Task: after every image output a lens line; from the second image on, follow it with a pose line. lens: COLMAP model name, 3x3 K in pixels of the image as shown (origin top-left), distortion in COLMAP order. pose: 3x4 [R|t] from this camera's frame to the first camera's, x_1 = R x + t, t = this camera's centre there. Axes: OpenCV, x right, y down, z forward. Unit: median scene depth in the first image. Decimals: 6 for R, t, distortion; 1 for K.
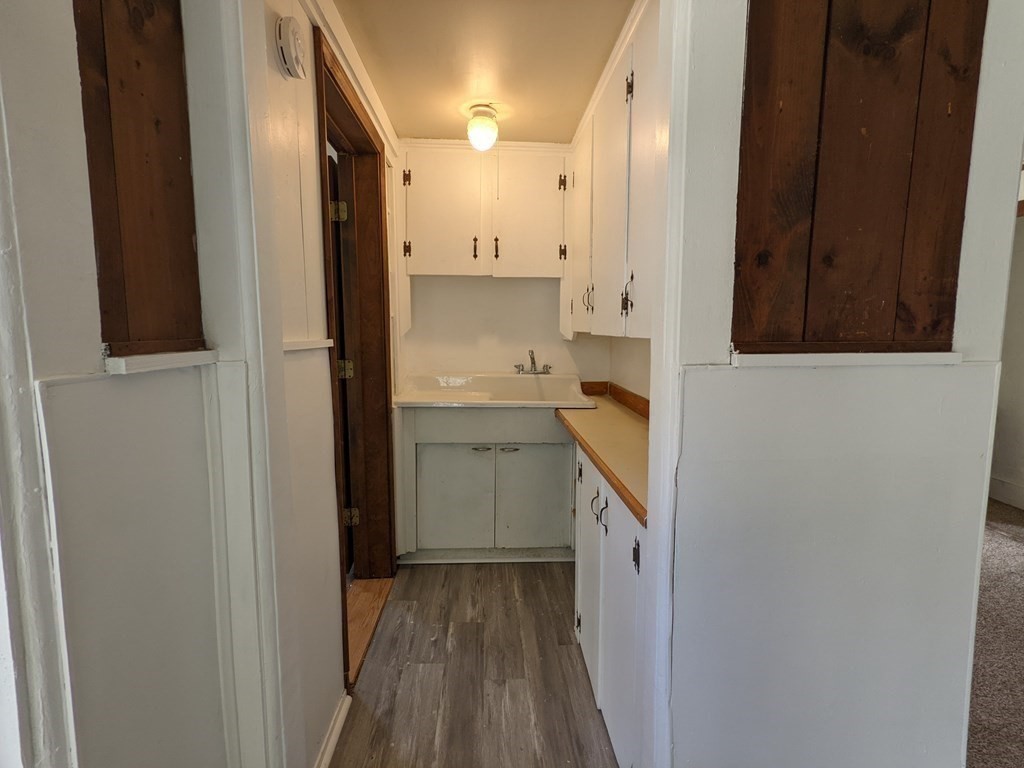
lens RADIAL K [[487.6, 0, 510.5], [0, 487.6, 381.2], [0, 0, 1]] dist [0.003010, 0.003150]
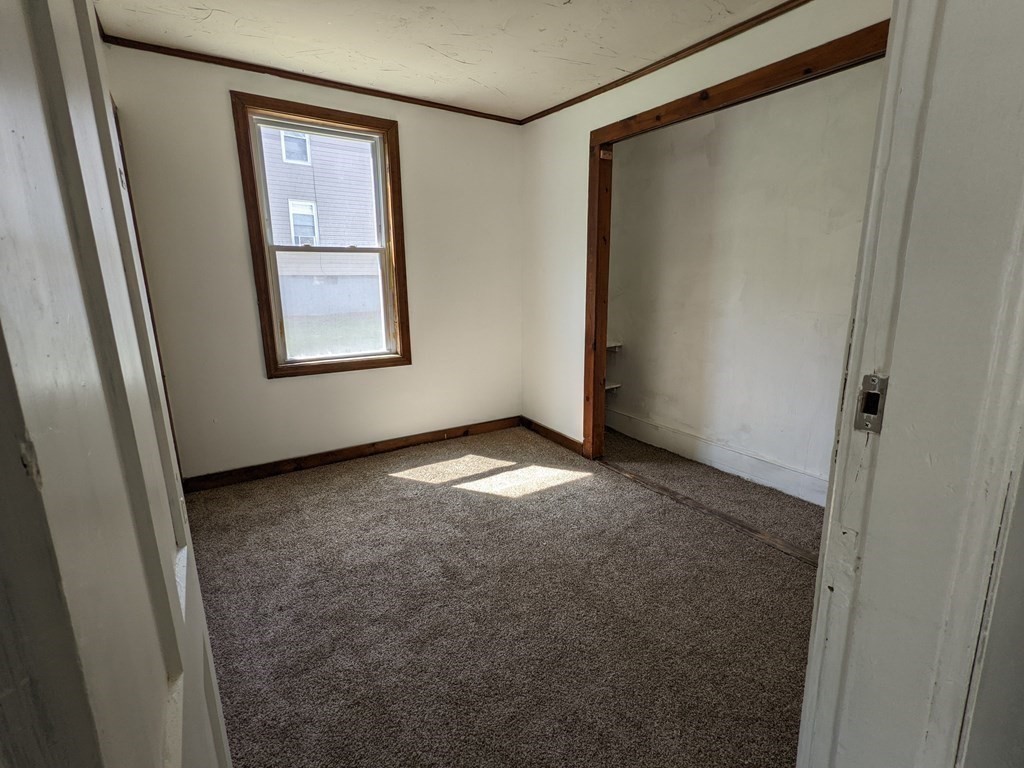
lens RADIAL K [[487.6, 0, 510.4], [0, 487.6, 385.6], [0, 0, 1]] dist [0.003010, 0.003150]
pose [[0.869968, -0.117518, 0.478900, 0.361285], [0.057853, 0.988804, 0.137549, -0.022552], [-0.489702, -0.091957, 0.867027, 0.286531]]
